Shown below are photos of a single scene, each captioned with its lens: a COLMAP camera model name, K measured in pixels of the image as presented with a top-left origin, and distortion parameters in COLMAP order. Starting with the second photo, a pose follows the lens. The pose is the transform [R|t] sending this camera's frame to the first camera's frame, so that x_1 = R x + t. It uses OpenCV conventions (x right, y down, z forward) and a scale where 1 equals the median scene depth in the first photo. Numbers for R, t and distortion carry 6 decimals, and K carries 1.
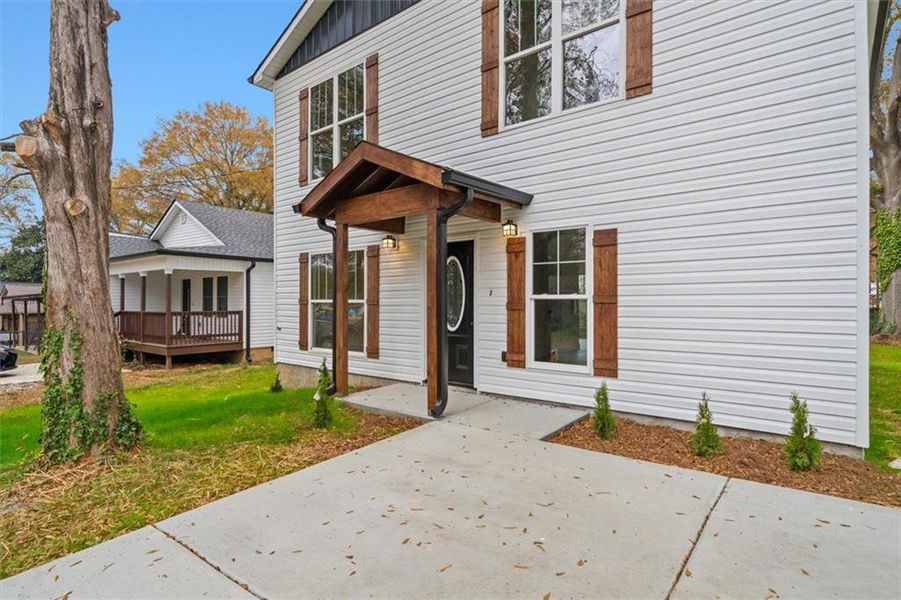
lens RADIAL K [[482.9, 0, 446.4], [0, 482.9, 295.8], [0, 0, 1]] dist [0.006467, 0.002000]
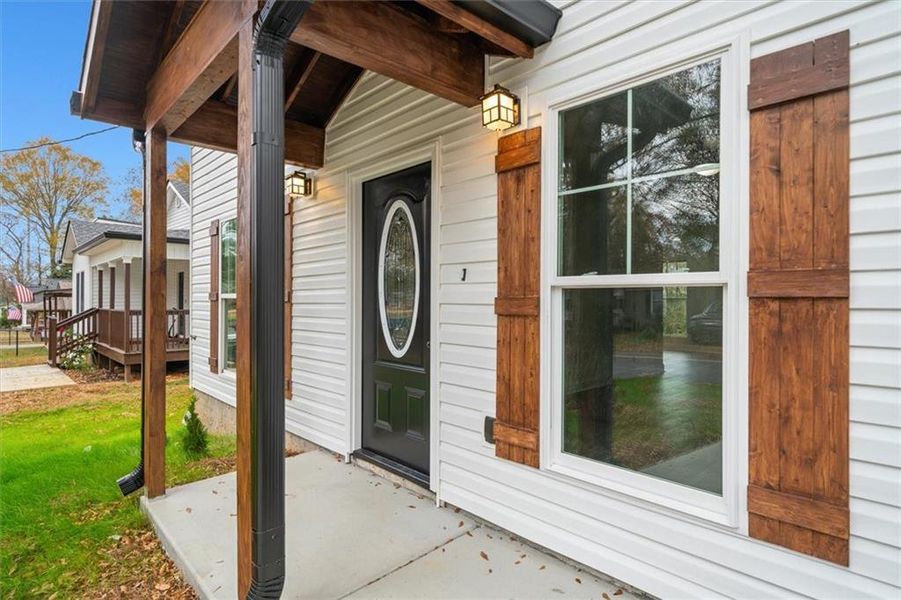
lens RADIAL K [[493.0, 0, 441.6], [0, 493.0, 300.2], [0, 0, 1]] dist [0.006210, 0.001078]
pose [[0.990061, 0.001896, -0.140627, 0.139151], [0.000119, 0.999898, 0.014315, 0.010528], [0.140639, -0.014189, 0.989959, 0.591260]]
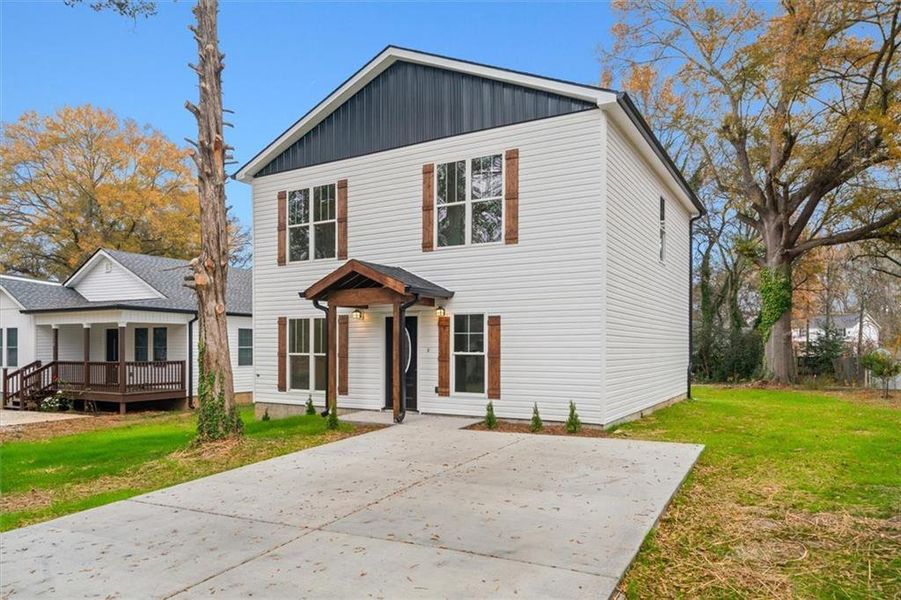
lens RADIAL K [[605.8, 0, 445.0], [0, 605.8, 345.0], [0, 0, 1]] dist [0.008427, -0.003980]
pose [[0.987775, 0.002756, 0.155859, -0.172079], [-0.004030, 0.999961, 0.007855, -0.041638], [-0.155832, -0.008387, 0.987748, -1.026701]]
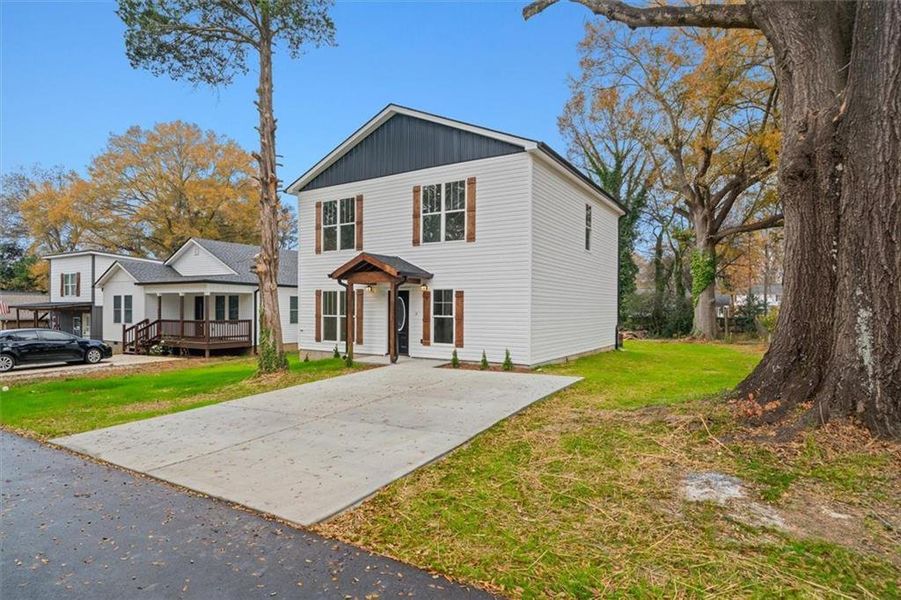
lens RADIAL K [[493.0, 0, 445.7], [0, 493.0, 308.2], [0, 0, 1]] dist [0.006210, 0.001078]
pose [[0.992151, 0.006112, 0.124896, -0.065945], [-0.007531, 0.999912, 0.010896, -0.063839], [-0.124818, -0.011751, 0.992110, -1.421165]]
